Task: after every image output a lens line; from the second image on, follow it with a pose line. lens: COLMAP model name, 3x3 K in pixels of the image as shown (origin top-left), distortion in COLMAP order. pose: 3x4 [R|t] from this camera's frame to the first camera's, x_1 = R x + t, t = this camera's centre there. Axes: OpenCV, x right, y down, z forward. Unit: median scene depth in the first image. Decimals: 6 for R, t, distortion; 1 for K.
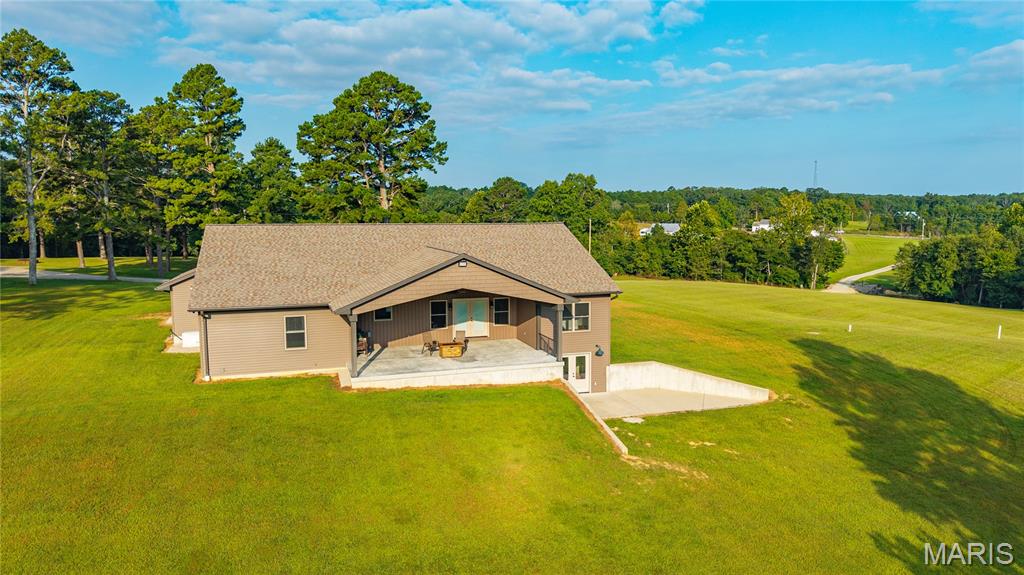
lens RADIAL K [[689.8, 0, 514.4], [0, 689.8, 290.6], [0, 0, 1]] dist [0.007531, -0.015368]
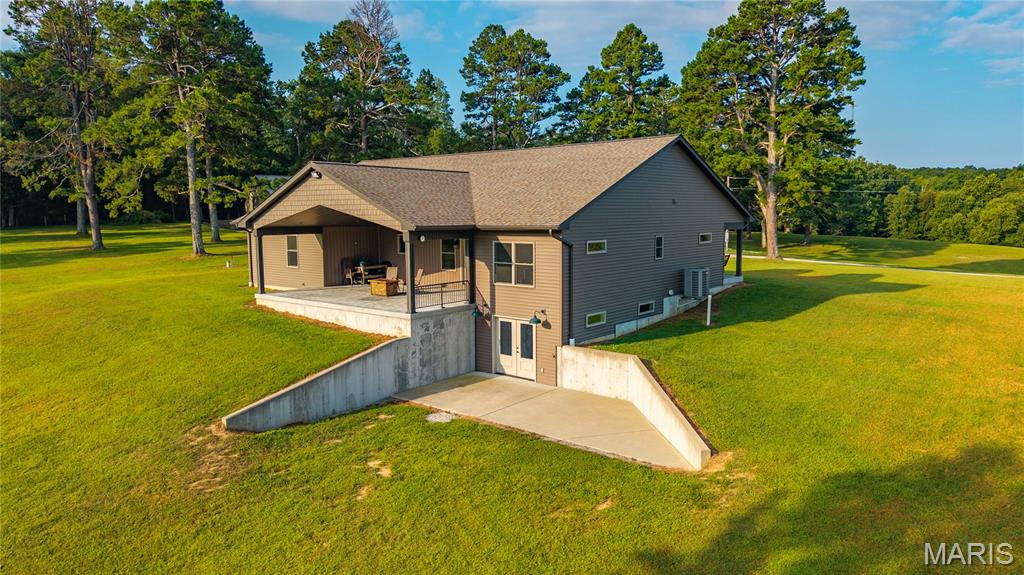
lens RADIAL K [[689.8, 0, 514.7], [0, 689.8, 283.1], [0, 0, 1]] dist [0.007531, -0.015368]
pose [[0.529505, 0.088881, -0.843638, 0.651957], [-0.088120, 0.994879, 0.049507, 0.023064], [0.843717, 0.048127, 0.534626, 0.629050]]
